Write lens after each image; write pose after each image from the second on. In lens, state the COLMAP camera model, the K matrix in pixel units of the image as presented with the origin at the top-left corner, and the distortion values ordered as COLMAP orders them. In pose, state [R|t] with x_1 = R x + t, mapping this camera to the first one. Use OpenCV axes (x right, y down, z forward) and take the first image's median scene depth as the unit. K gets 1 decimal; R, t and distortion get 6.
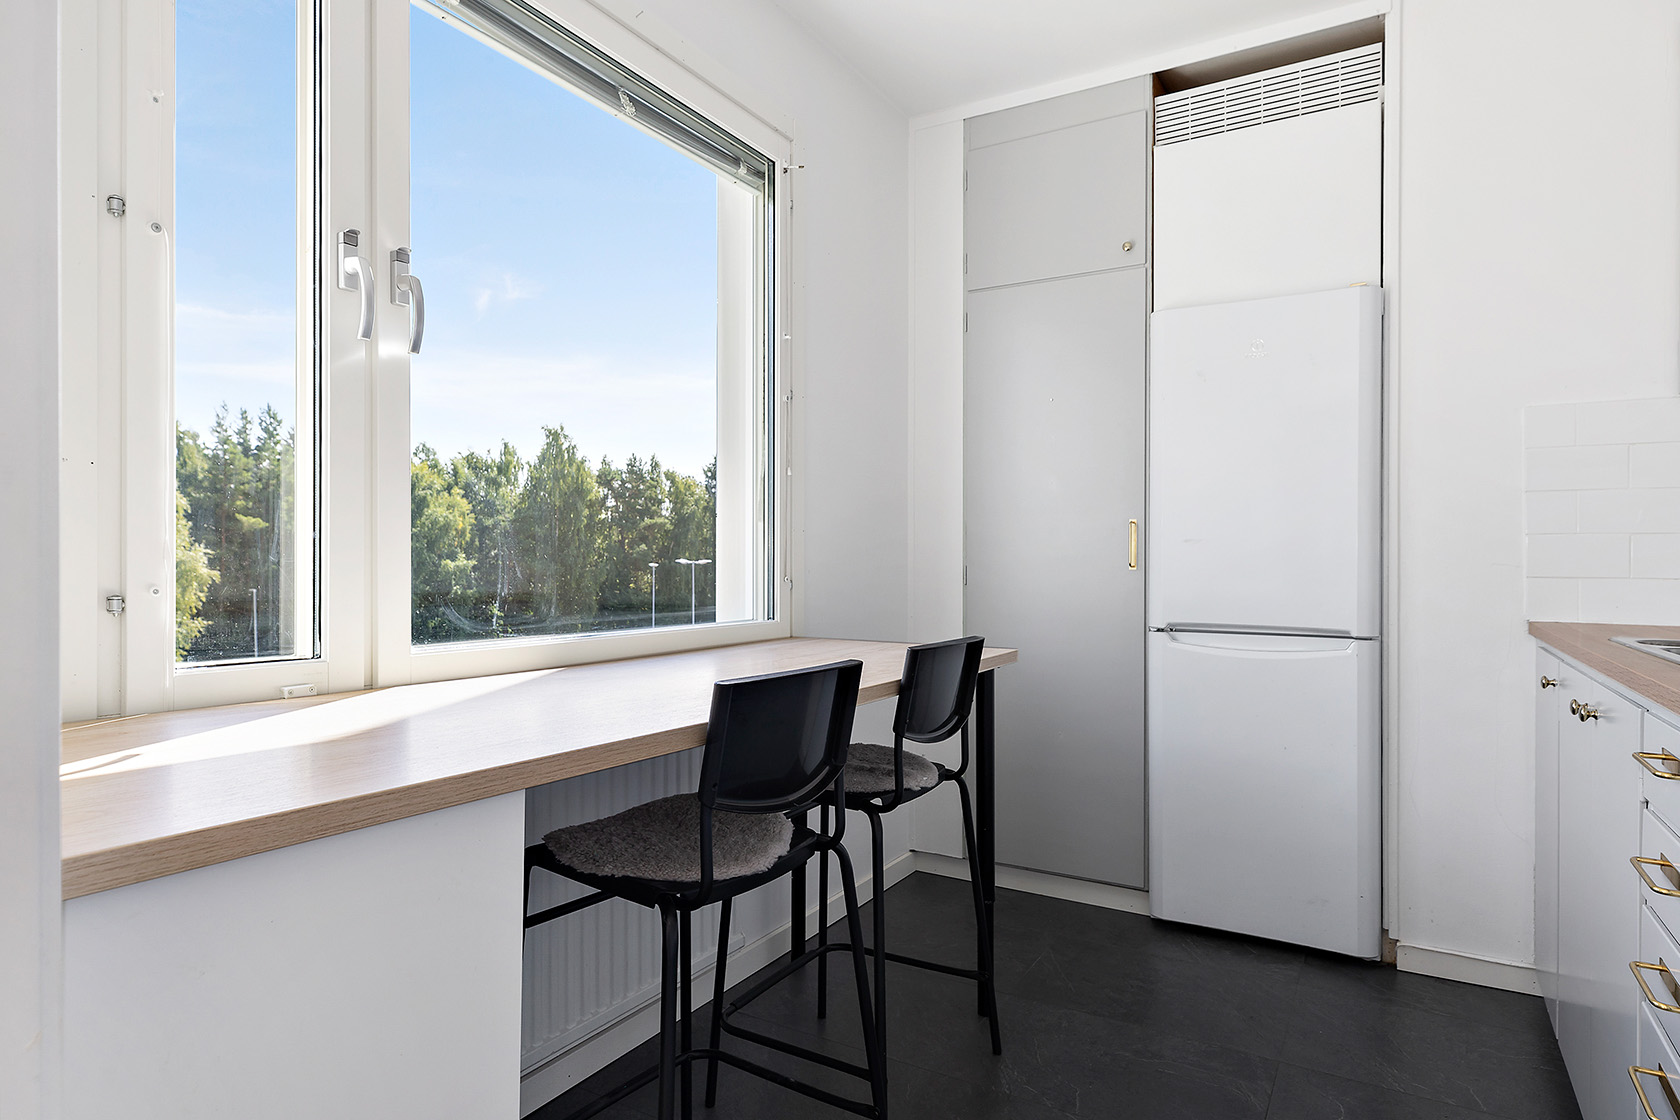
lens RADIAL K [[939.4, 0, 840.0], [0, 939.4, 560.0], [0, 0, 1]] dist [0.019937, -0.001338]
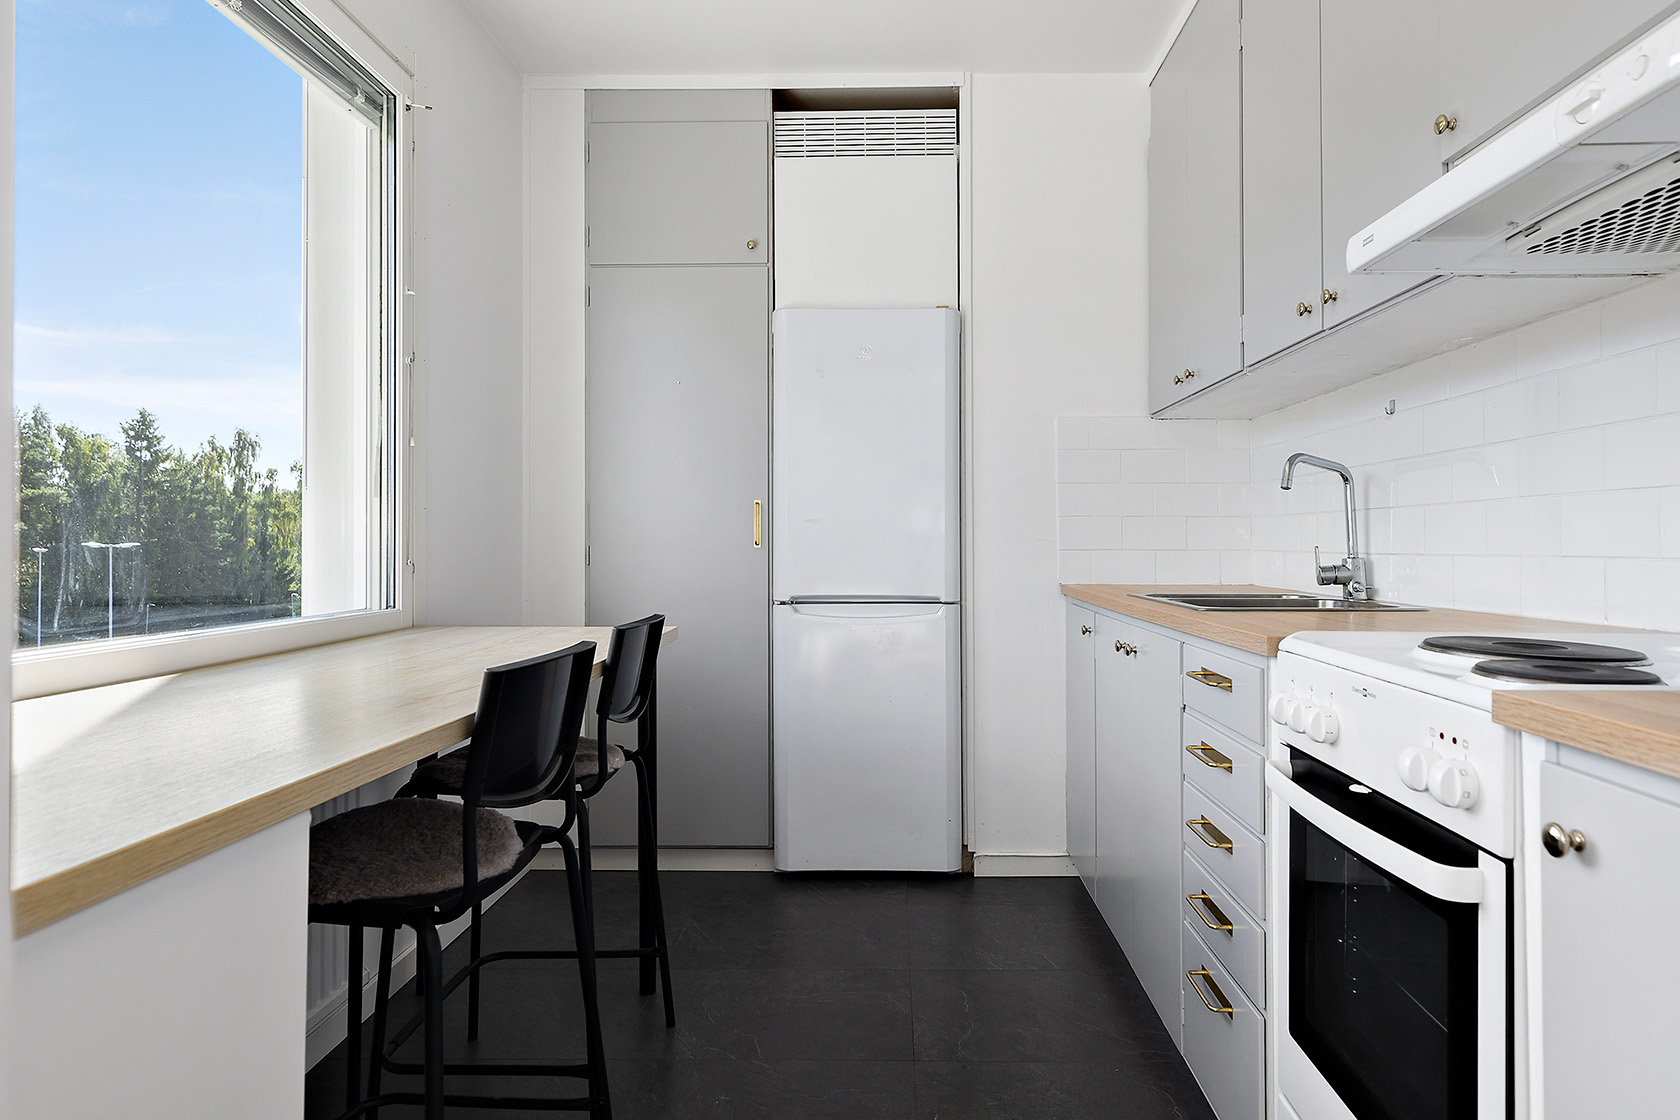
lens RADIAL K [[969.1, 0, 844.3], [0, 969.1, 525.9], [0, 0, 1]] dist [0.001857, 0.042456]
pose [[0.880412, 0.000238, 0.474209, -0.133245], [0.006488, 0.999900, -0.012547, 0.000317], [-0.474165, 0.014123, 0.880323, -0.012053]]
